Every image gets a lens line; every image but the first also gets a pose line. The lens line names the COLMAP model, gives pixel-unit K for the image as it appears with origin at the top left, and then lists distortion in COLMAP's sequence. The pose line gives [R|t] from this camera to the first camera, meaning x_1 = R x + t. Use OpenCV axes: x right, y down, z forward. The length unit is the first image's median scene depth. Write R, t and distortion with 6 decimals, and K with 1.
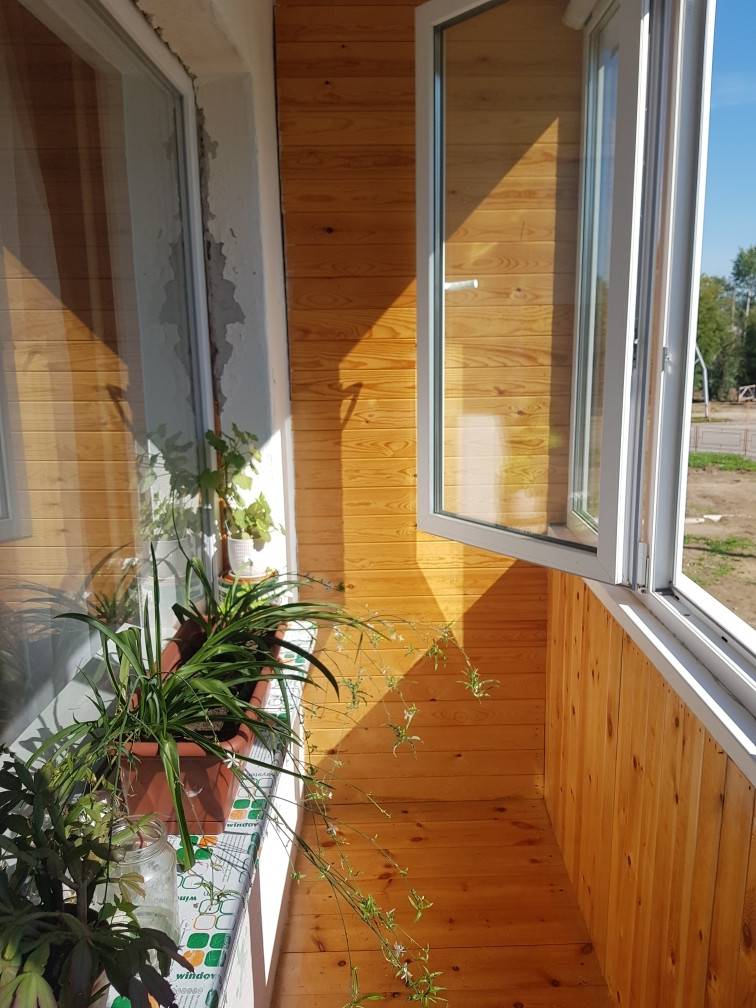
lens RADIAL K [[785.1, 0, 398.0], [0, 785.1, 511.3], [0, 0, 1]] dist [0.070866, -0.114202]
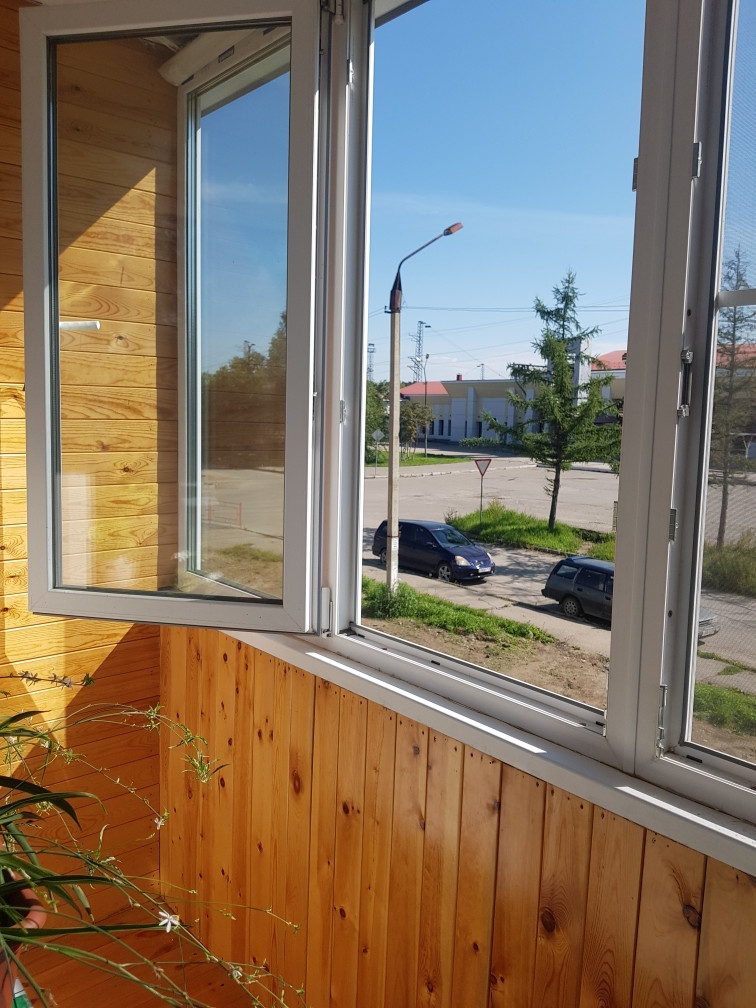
lens RADIAL K [[785.1, 0, 379.4], [0, 785.1, 503.0], [0, 0, 1]] dist [0.070866, -0.114202]
pose [[0.763906, -0.044153, 0.643816, -0.223127], [0.107382, 0.992445, -0.059350, -0.001130], [-0.636331, 0.114472, 0.762875, 0.124860]]
